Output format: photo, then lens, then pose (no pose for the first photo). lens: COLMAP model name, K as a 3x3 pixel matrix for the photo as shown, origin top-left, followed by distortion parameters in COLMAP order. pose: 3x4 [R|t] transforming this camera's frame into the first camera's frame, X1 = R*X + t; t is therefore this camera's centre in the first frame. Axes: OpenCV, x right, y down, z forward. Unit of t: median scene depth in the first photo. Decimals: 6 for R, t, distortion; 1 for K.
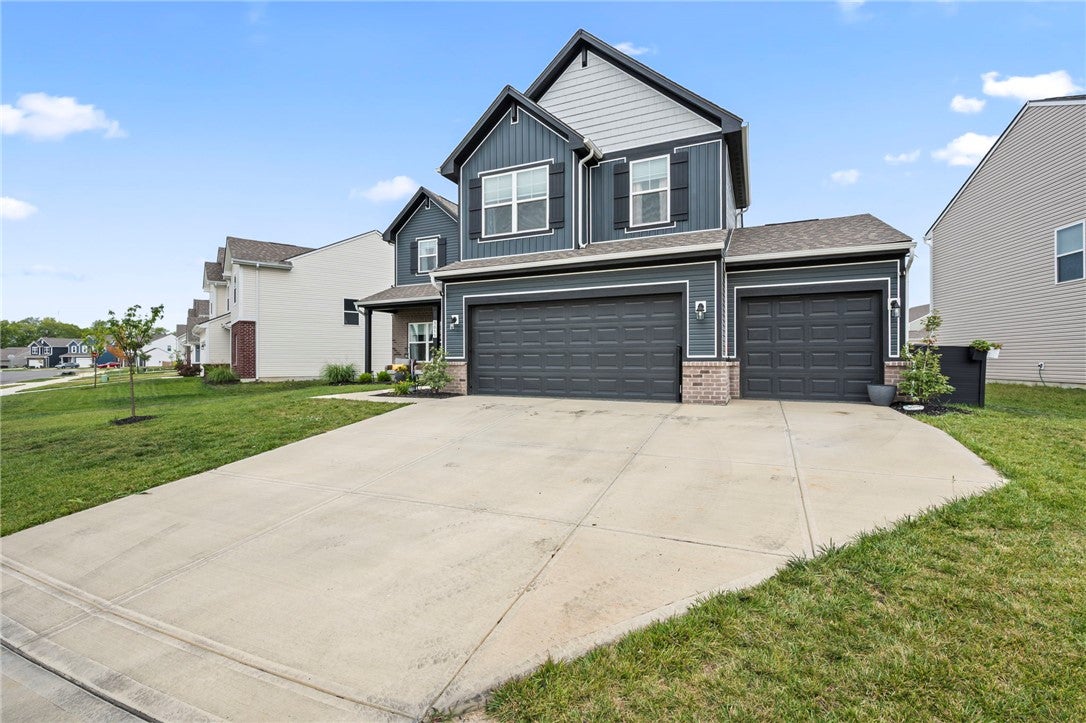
lens RADIAL K [[461.3, 0, 533.9], [0, 461.3, 361.9], [0, 0, 1]] dist [-0.002807, 0.000175]
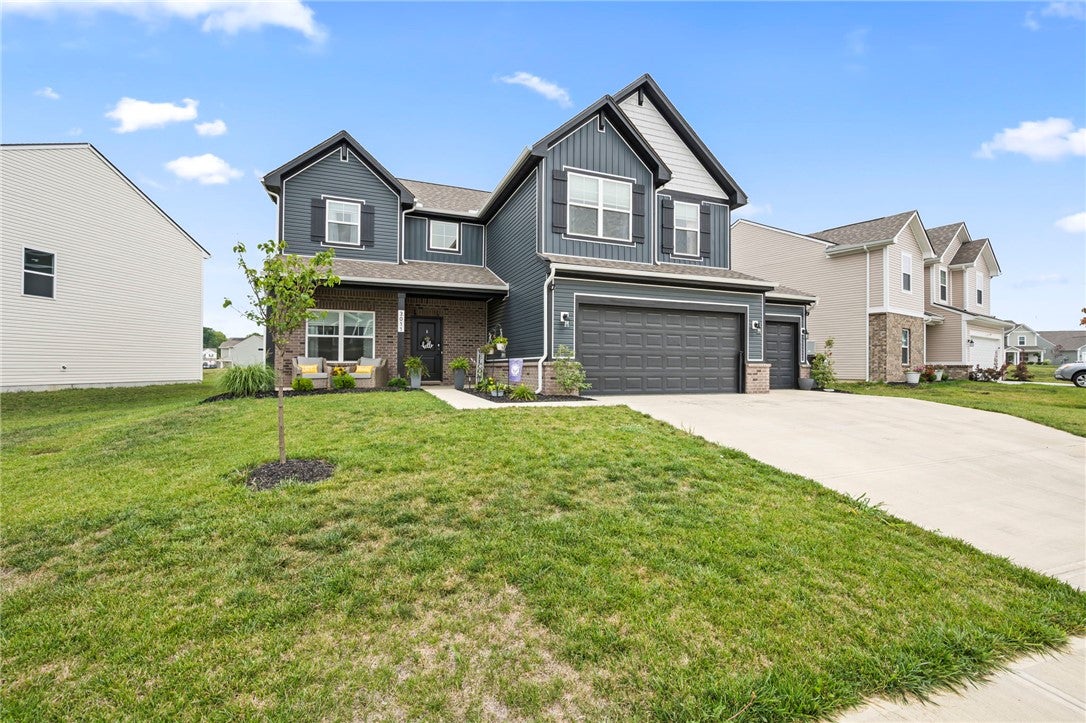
lens RADIAL K [[461.3, 0, 539.2], [0, 461.3, 359.7], [0, 0, 1]] dist [-0.002807, 0.000175]
pose [[0.698033, 0.012903, 0.715949, -0.904533], [-0.005048, 0.999901, -0.013099, 0.007518], [-0.716048, 0.005529, 0.698029, 0.396552]]
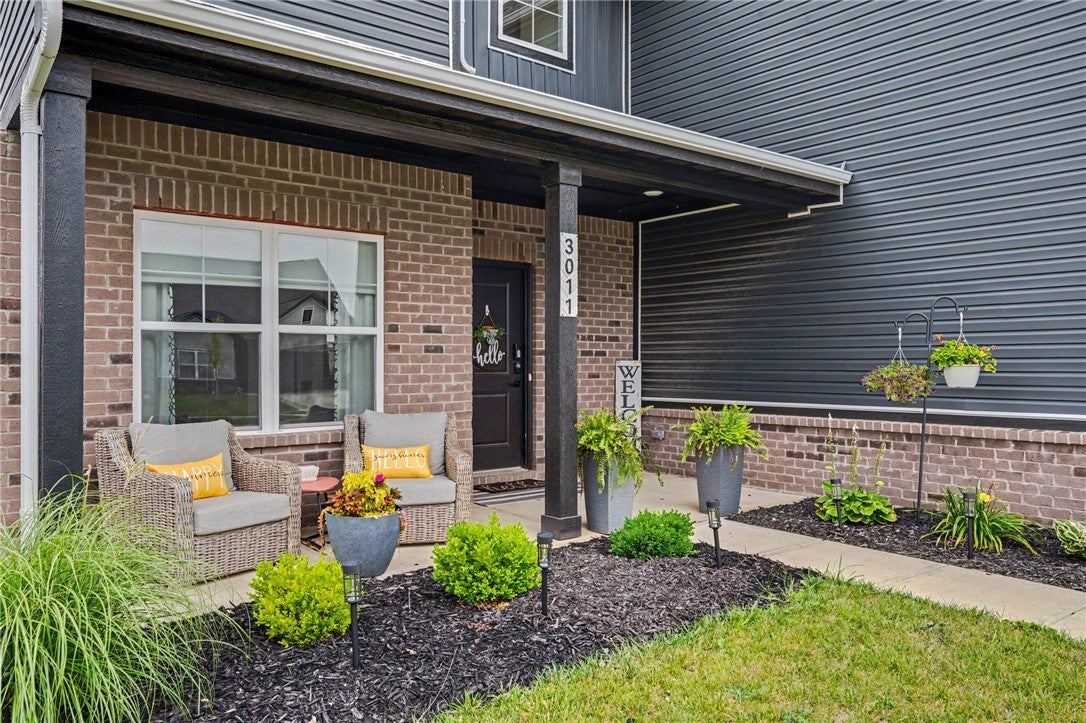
lens RADIAL K [[827.5, 0, 542.1], [0, 827.5, 361.9], [0, 0, 1]] dist [-0.005425, -0.000655]
pose [[0.457308, -0.000606, 0.889308, -0.804693], [0.001106, 0.999999, 0.000113, -0.046510], [-0.889308, 0.000932, 0.457309, 1.225393]]
